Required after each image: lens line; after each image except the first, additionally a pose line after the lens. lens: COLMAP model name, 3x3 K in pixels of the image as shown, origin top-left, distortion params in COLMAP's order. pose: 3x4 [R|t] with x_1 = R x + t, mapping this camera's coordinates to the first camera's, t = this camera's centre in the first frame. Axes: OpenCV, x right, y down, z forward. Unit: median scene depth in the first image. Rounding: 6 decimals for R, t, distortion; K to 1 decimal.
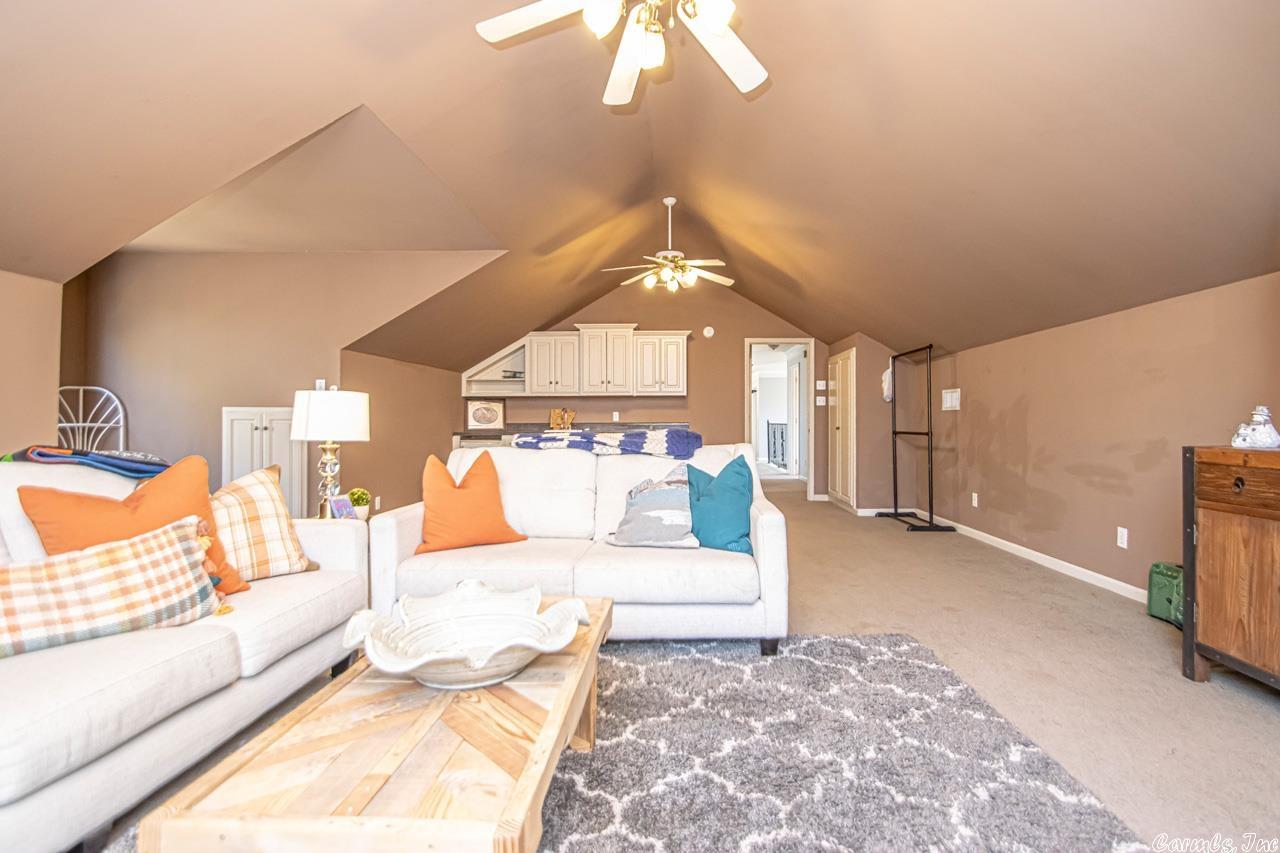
lens RADIAL K [[599.2, 0, 646.5], [0, 599.2, 426.5], [0, 0, 1]] dist [0.016760, -0.016378]
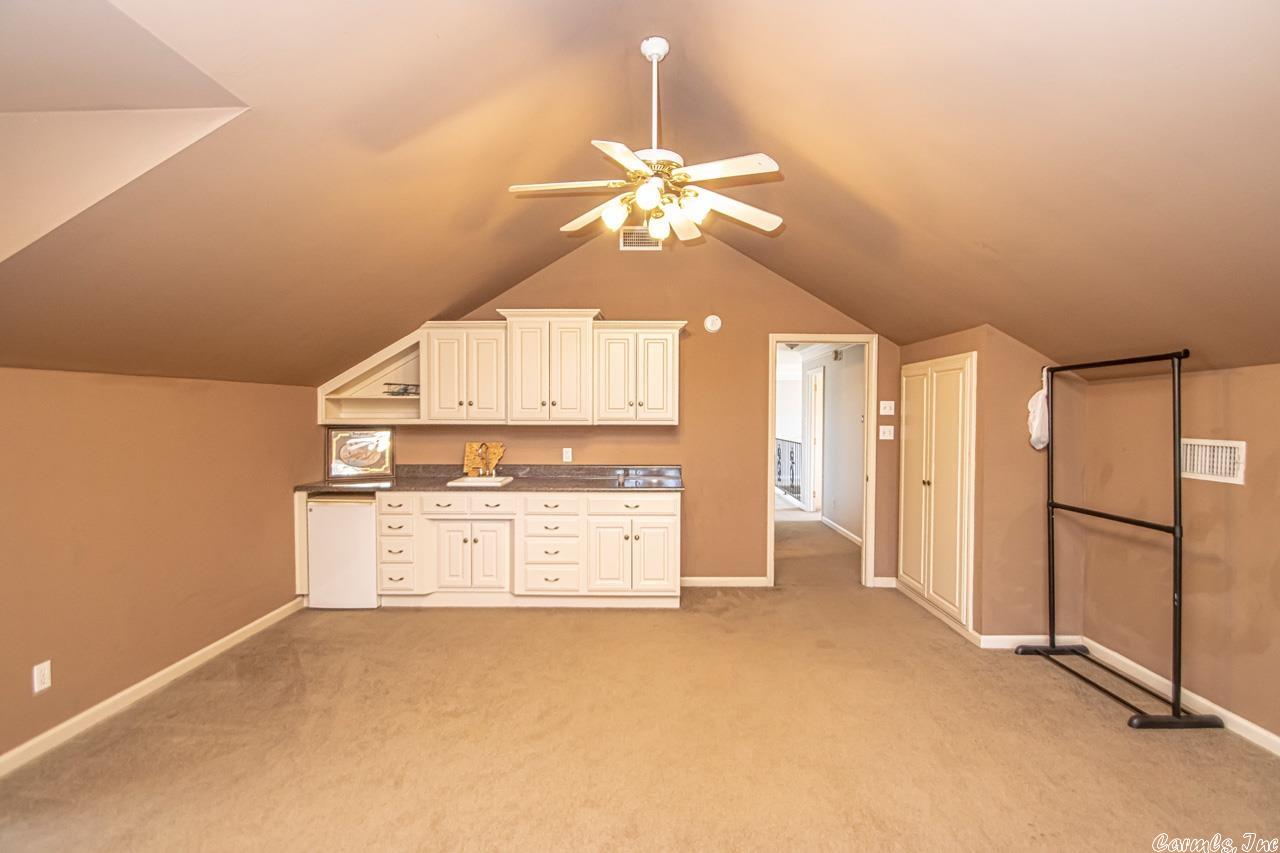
lens RADIAL K [[599.2, 0, 646.5], [0, 599.2, 426.5], [0, 0, 1]] dist [0.016760, -0.016378]
pose [[0.999397, 0.001131, 0.034707, 0.011767], [-0.001495, 0.999944, 0.010464, -0.056516], [-0.034693, -0.010510, 0.999343, 0.374525]]
